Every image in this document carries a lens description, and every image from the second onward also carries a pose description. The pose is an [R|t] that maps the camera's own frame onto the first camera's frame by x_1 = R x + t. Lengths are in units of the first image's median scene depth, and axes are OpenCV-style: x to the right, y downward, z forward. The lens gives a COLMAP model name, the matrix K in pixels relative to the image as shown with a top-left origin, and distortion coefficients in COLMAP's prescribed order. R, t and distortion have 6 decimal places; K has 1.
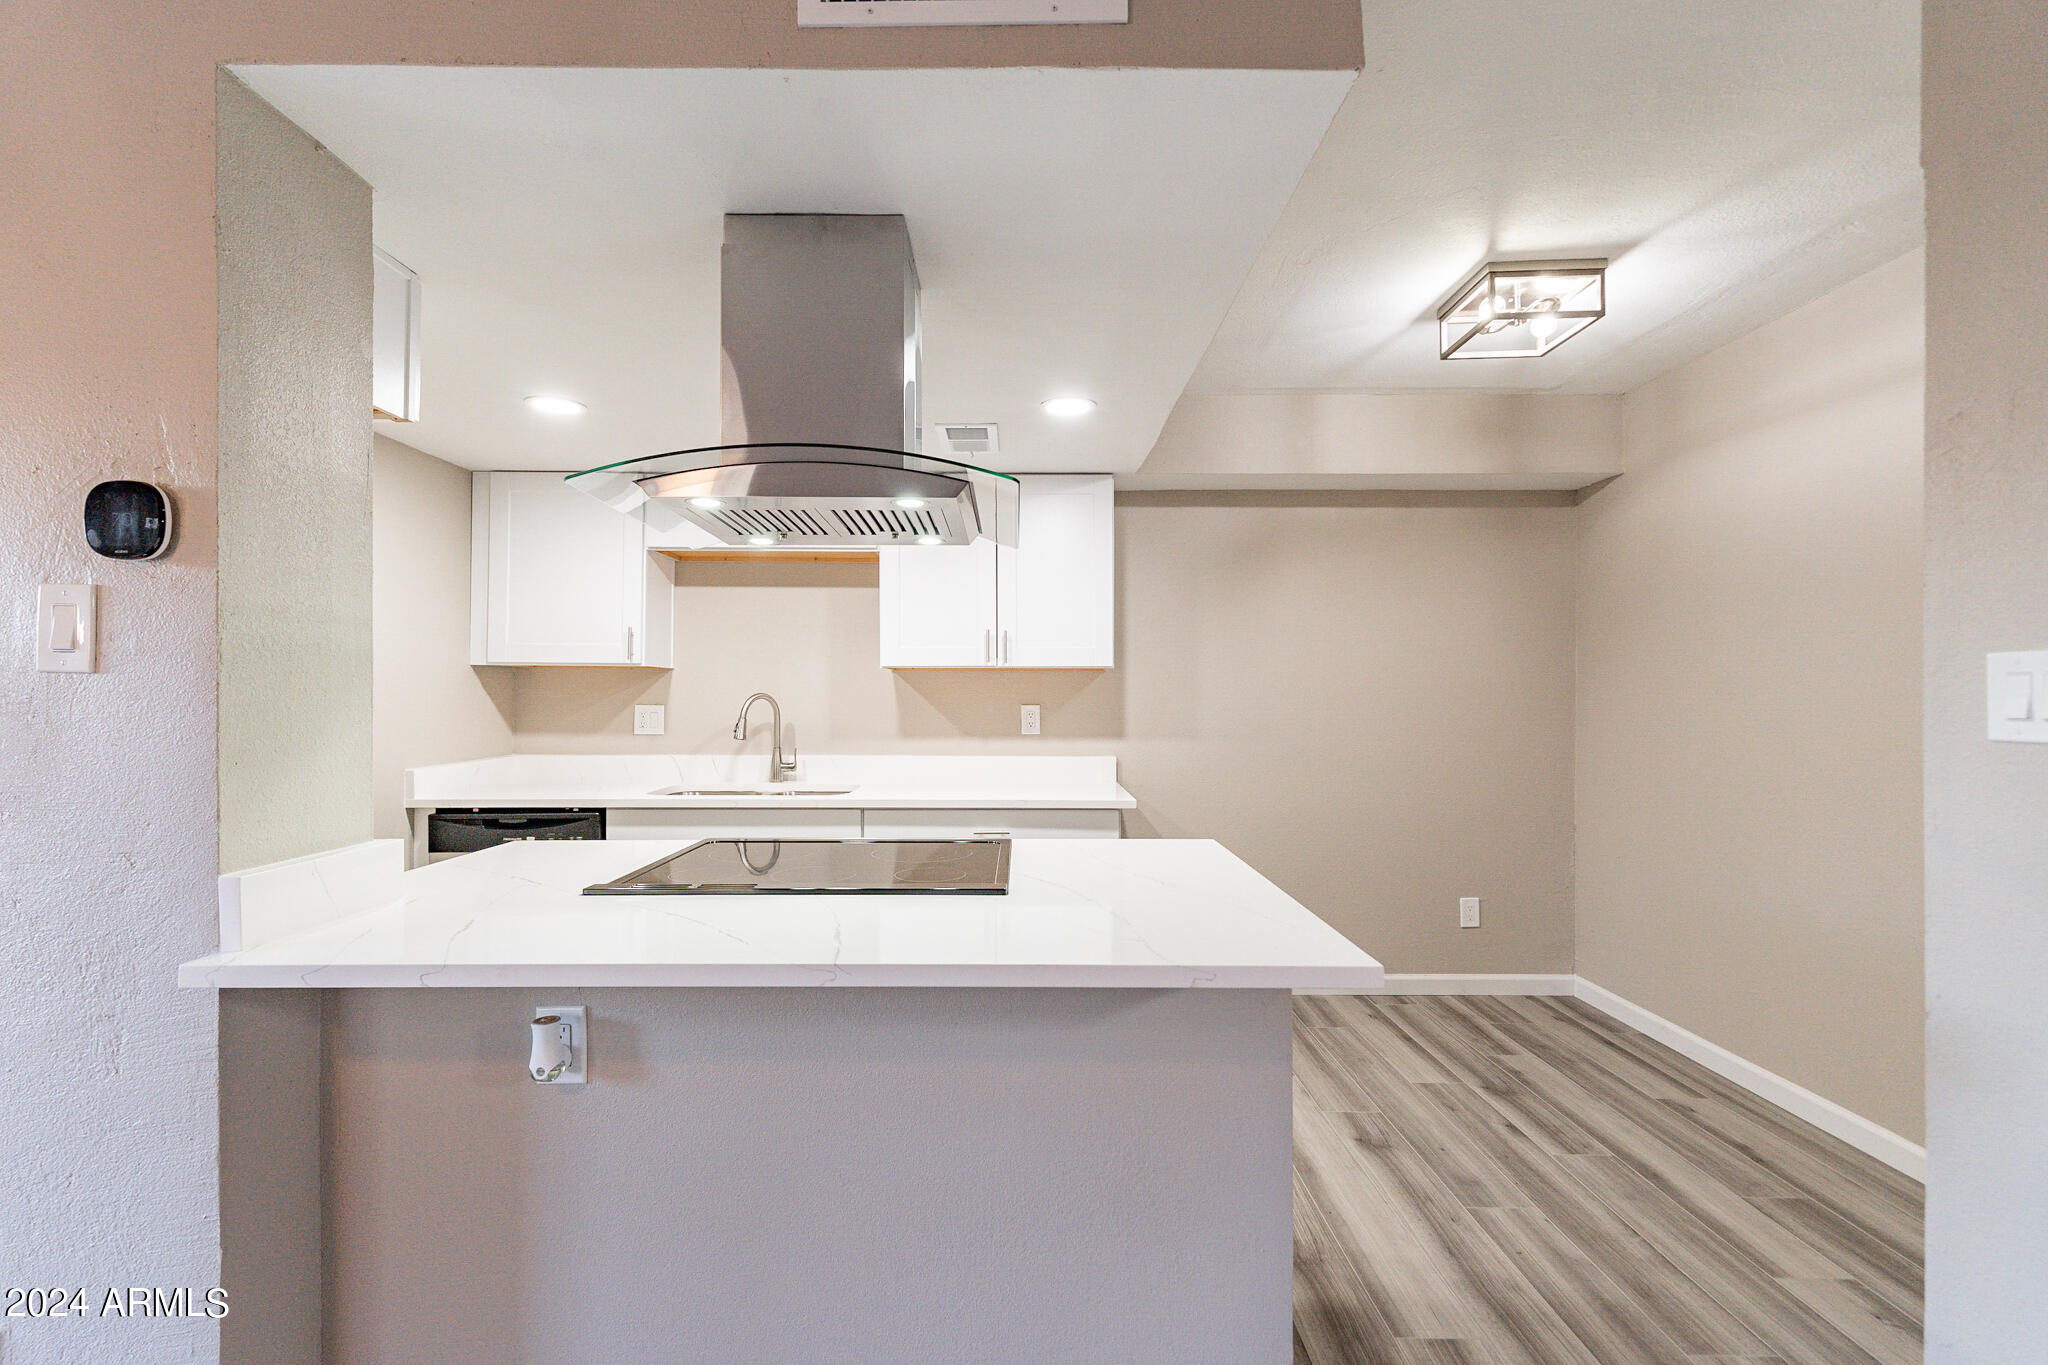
lens RADIAL K [[903.6, 0, 1015.9], [0, 903.6, 690.9], [0, 0, 1]] dist [-0.002996, -0.000248]
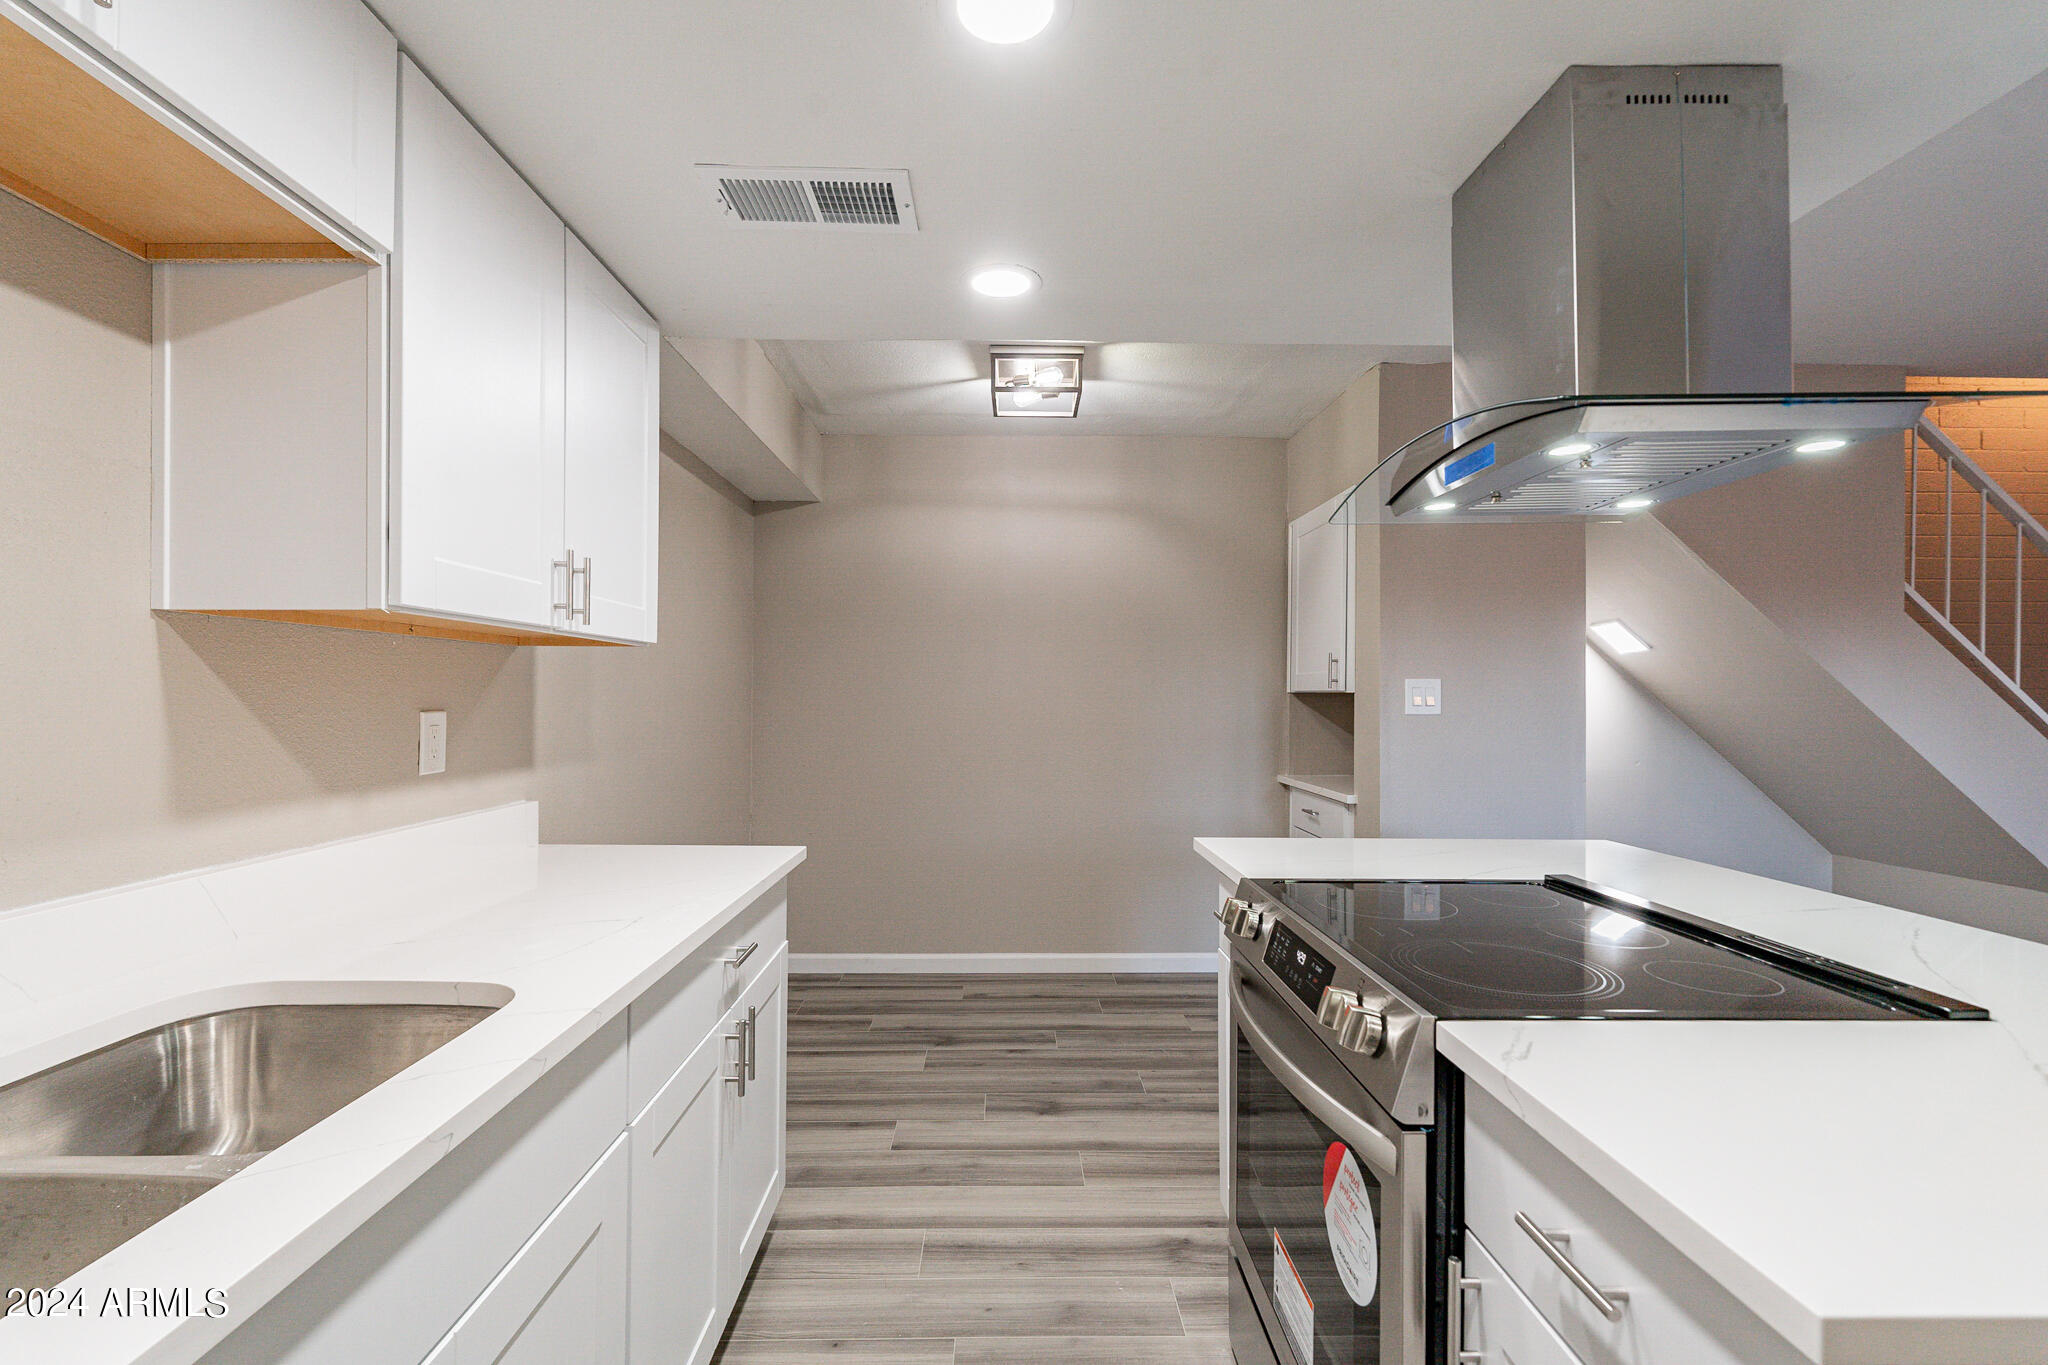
lens RADIAL K [[903.6, 0, 1018.1], [0, 903.6, 693.3], [0, 0, 1]] dist [-0.002996, -0.000248]
pose [[-0.021220, -0.000136, 0.999775, -0.627637], [-0.011676, 0.999932, -0.000112, 0.004215], [-0.999707, -0.011676, -0.021220, 0.973521]]
